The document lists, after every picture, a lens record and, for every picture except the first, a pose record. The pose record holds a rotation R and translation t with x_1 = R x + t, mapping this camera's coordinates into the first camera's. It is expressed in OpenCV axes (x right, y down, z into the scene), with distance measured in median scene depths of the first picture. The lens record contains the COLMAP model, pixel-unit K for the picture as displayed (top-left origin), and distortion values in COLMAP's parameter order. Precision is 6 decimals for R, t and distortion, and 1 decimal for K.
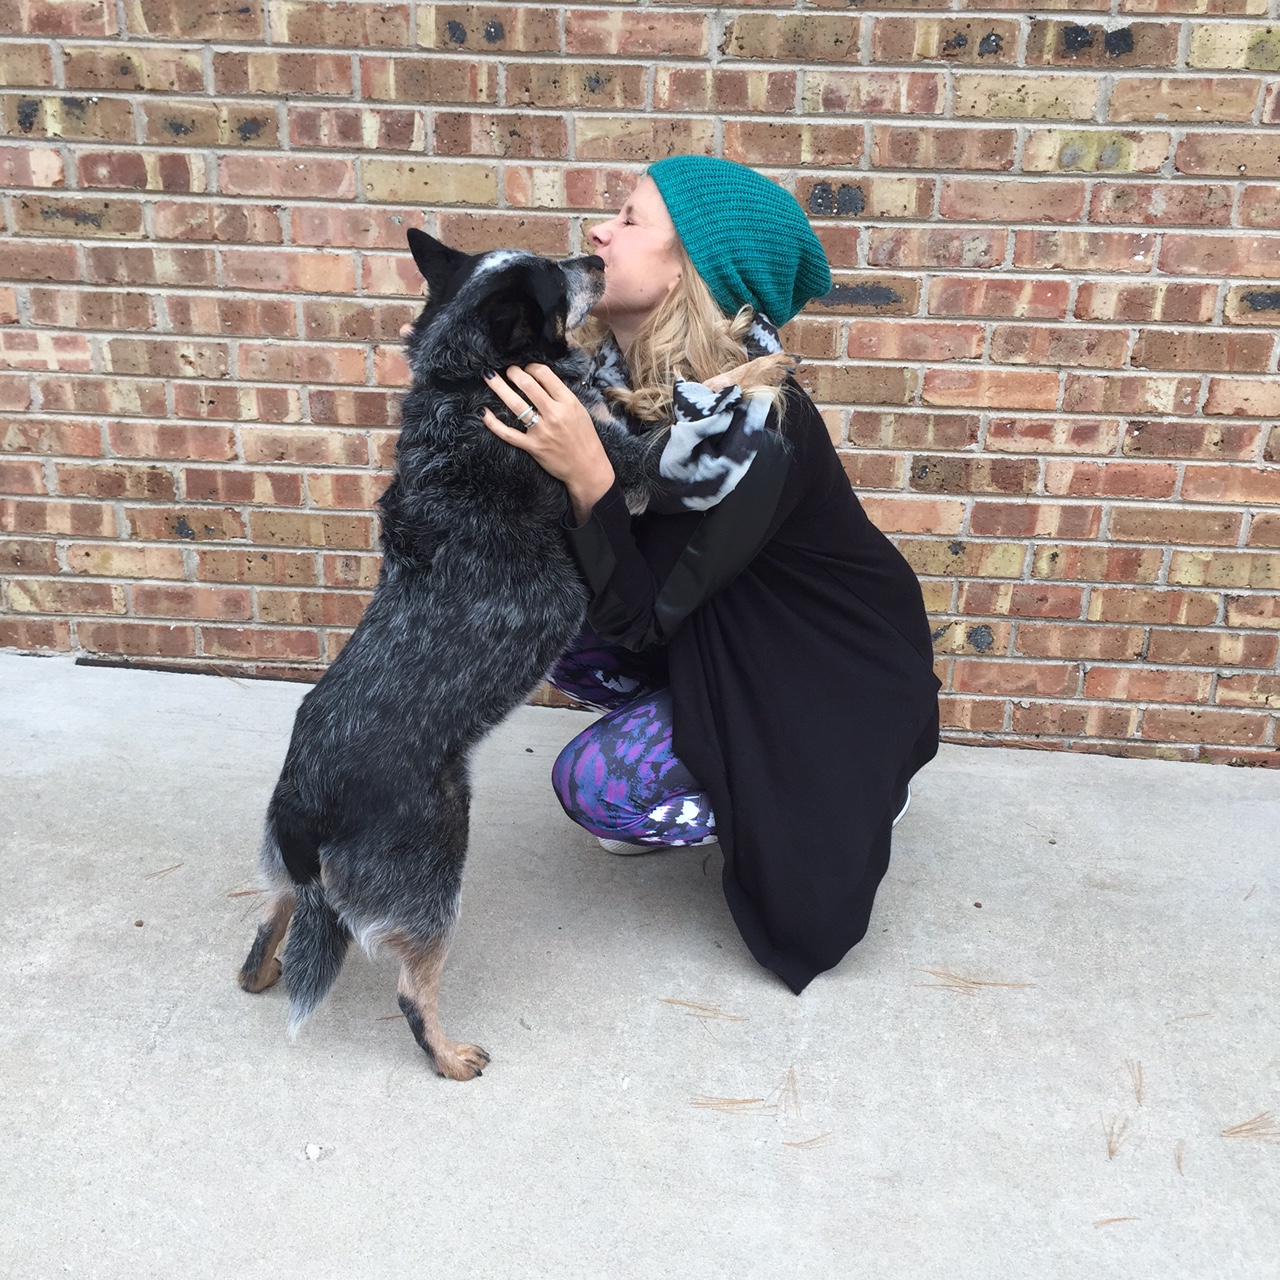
lens RADIAL K [[1499.1, 0, 637.8], [0, 1499.1, 621.3], [0, 0, 1]] dist [0.093567, -0.125203]
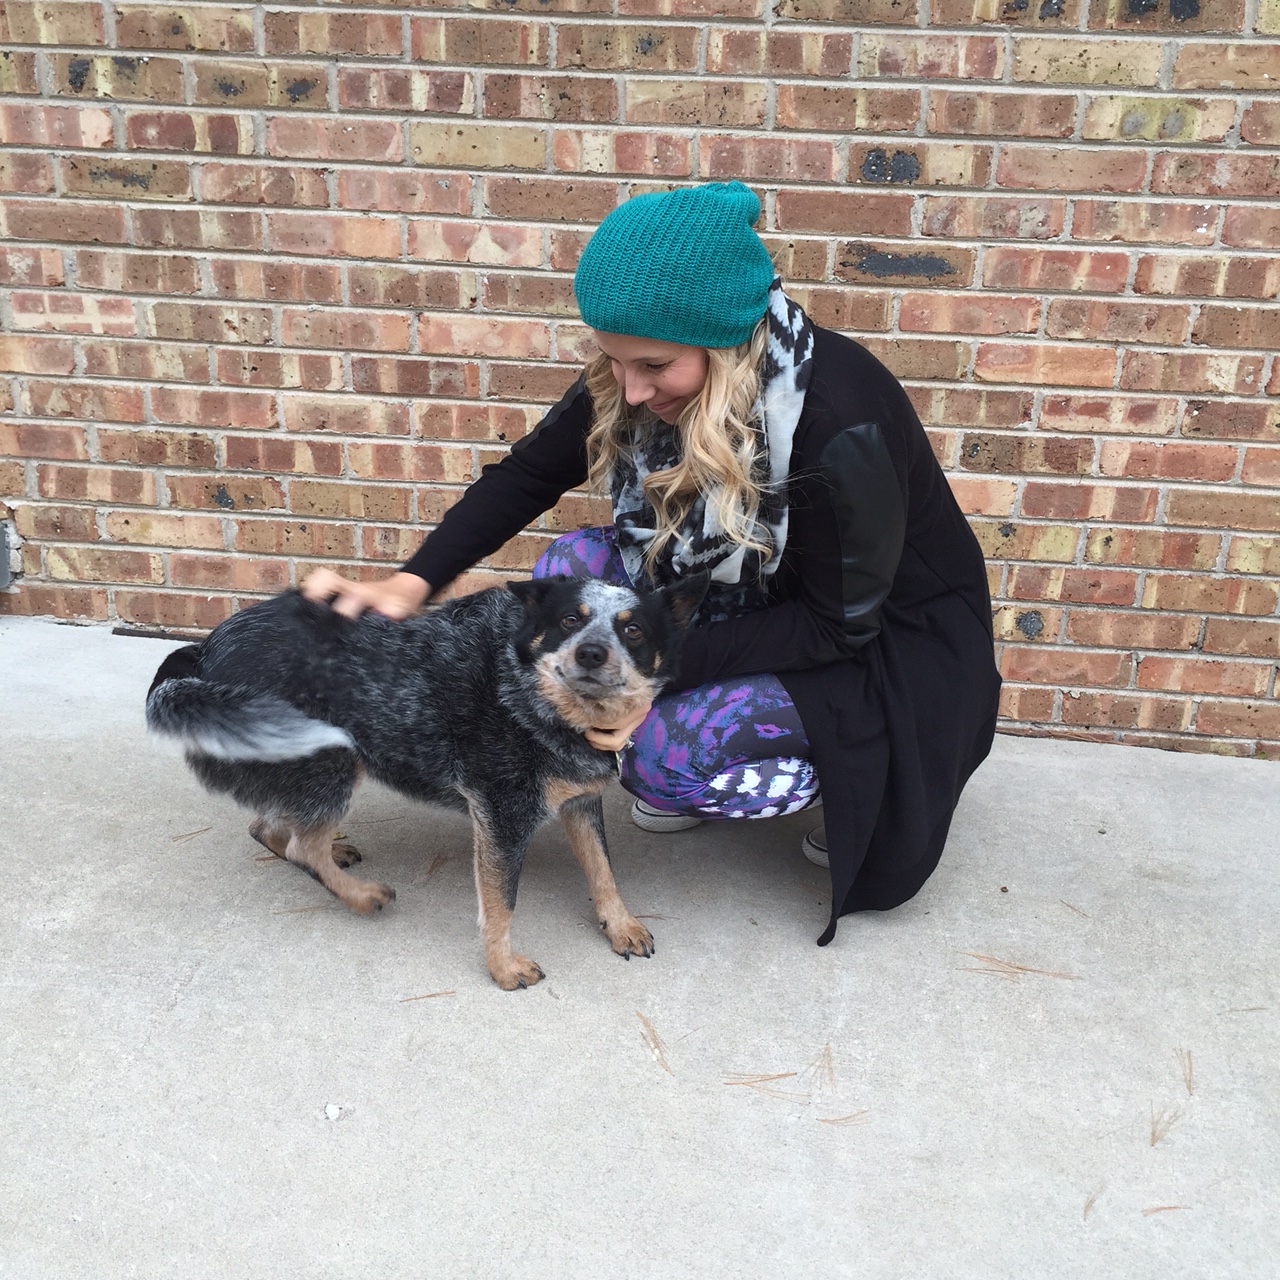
lens RADIAL K [[1499.1, 0, 637.8], [0, 1499.1, 621.3], [0, 0, 1]] dist [0.093567, -0.125203]
pose [[0.999373, 0.021068, -0.028449, 0.001630], [-0.021675, 0.999540, -0.021202, 0.037793], [0.027989, 0.021805, 0.999370, 0.019486]]
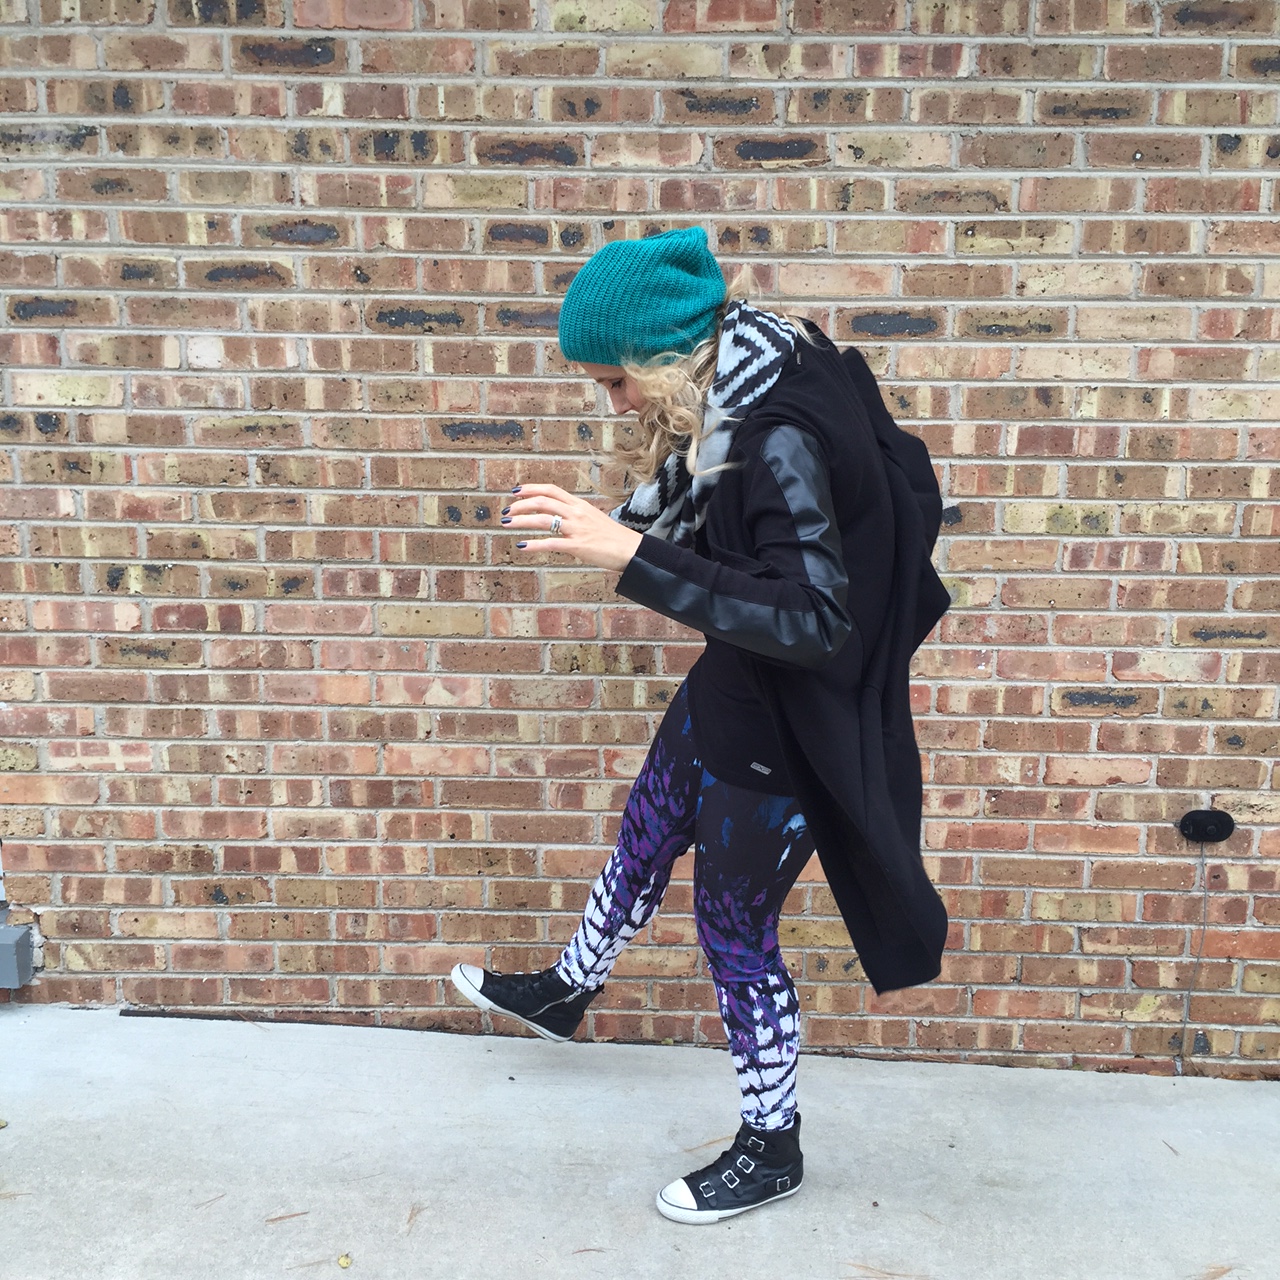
lens RADIAL K [[1499.1, 0, 637.8], [0, 1499.1, 621.3], [0, 0, 1]] dist [0.093567, -0.125203]
pose [[0.998885, -0.022563, 0.041466, -0.015023], [0.029845, 0.982398, -0.184402, -0.047375], [-0.036575, 0.185434, 0.981976, -0.248271]]
